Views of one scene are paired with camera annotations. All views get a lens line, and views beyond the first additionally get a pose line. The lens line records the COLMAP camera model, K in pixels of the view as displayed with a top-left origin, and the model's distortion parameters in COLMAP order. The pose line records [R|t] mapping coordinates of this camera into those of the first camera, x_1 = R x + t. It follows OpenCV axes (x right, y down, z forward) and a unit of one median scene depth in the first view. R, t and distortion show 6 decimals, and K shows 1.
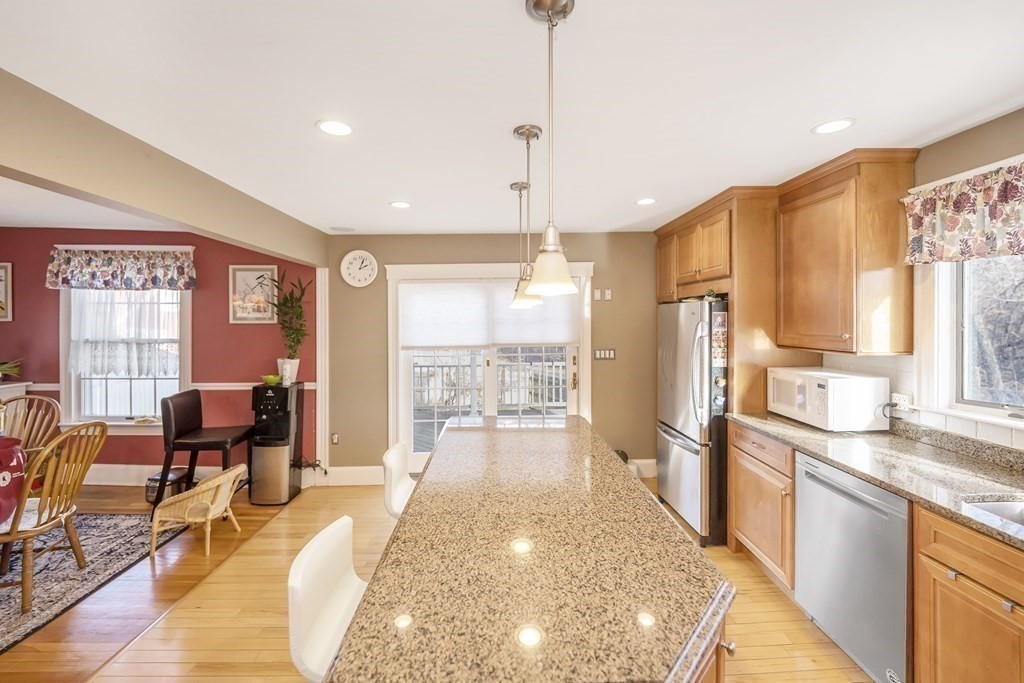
lens RADIAL K [[420.4, 0, 508.4], [0, 420.4, 325.2], [0, 0, 1]] dist [-0.011921, 0.000092]
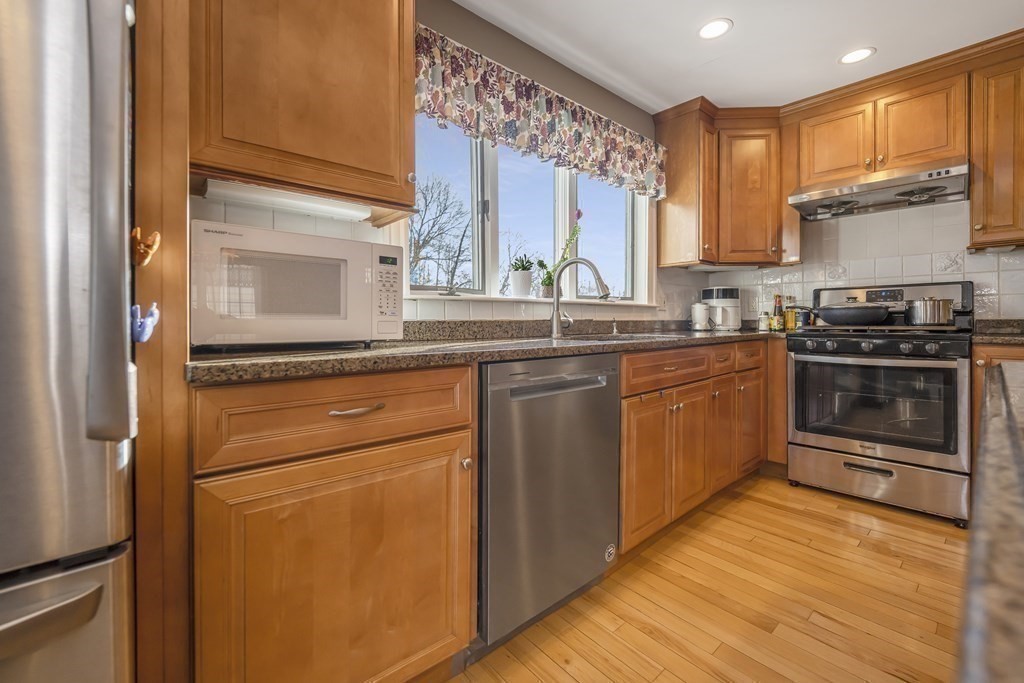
lens RADIAL K [[420.4, 0, 508.4], [0, 420.4, 325.2], [0, 0, 1]] dist [-0.011921, 0.000092]
pose [[-0.639107, 0.002045, 0.769115, 0.231777], [0.010729, 0.999923, 0.006257, 0.225103], [-0.769043, 0.012250, -0.639080, 1.201107]]
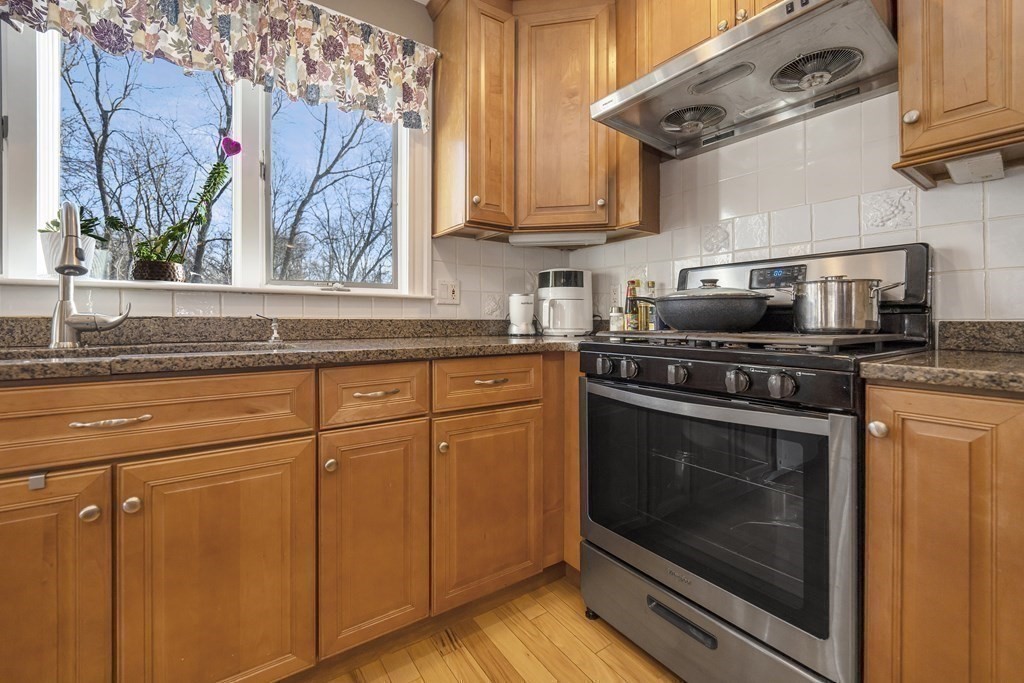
lens RADIAL K [[418.9, 0, 512.5], [0, 418.9, 320.2], [0, 0, 1]] dist [-0.012630, -0.000011]
pose [[-0.555120, 0.004375, 0.831759, 0.151453], [0.005187, 0.999985, -0.001798, 0.227436], [-0.831754, 0.003316, -0.555134, 0.384520]]
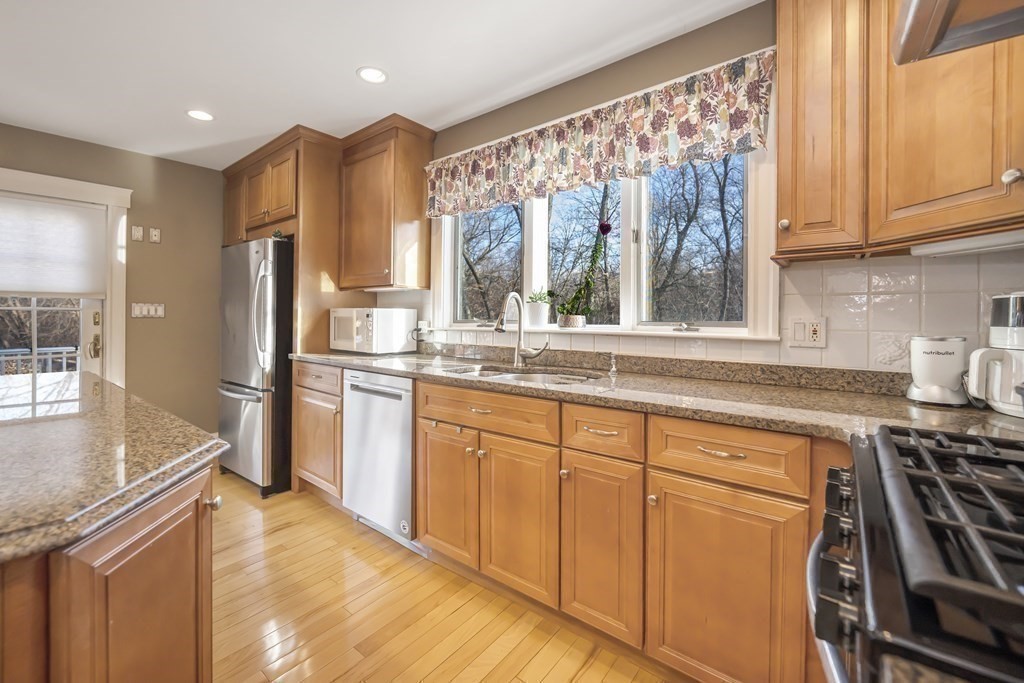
lens RADIAL K [[424.1, 0, 508.2], [0, 424.1, 323.3], [0, 0, 1]] dist [-0.013142, -0.000437]
pose [[0.635341, 0.005657, 0.772211, 0.096862], [-0.010833, 0.999940, 0.001587, 0.159494], [-0.772155, -0.009373, 0.635365, -0.029991]]
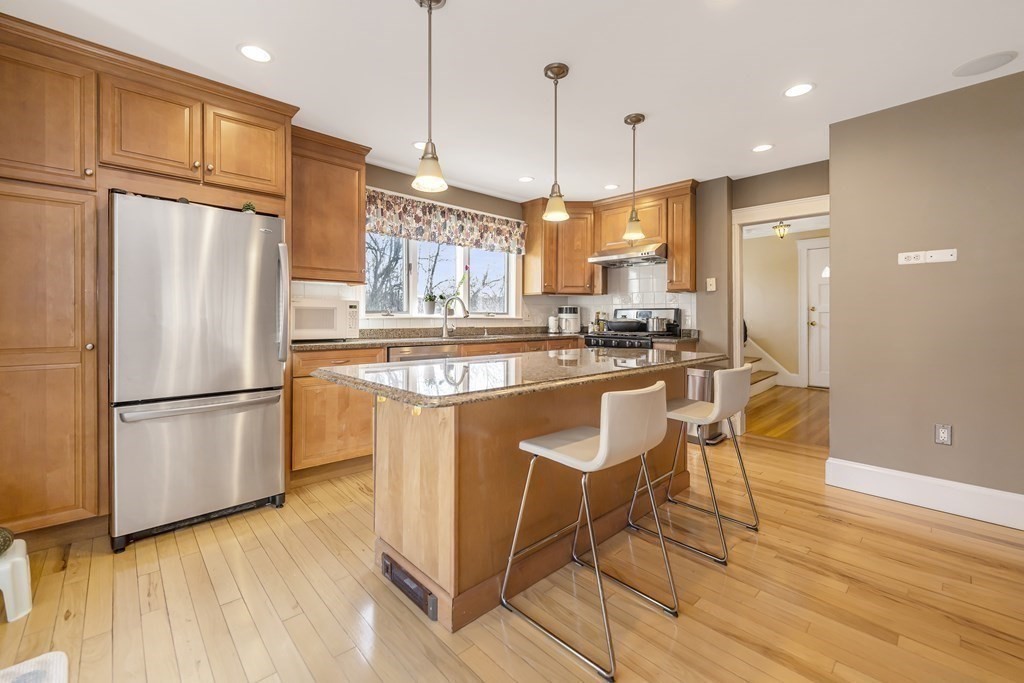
lens RADIAL K [[420.4, 0, 508.4], [0, 420.4, 325.2], [0, 0, 1]] dist [-0.011921, 0.000092]
pose [[-0.670054, -0.009892, 0.742247, -0.585740], [0.001419, 0.999892, 0.014607, 0.185414], [-0.742311, 0.010841, -0.669968, 1.505653]]
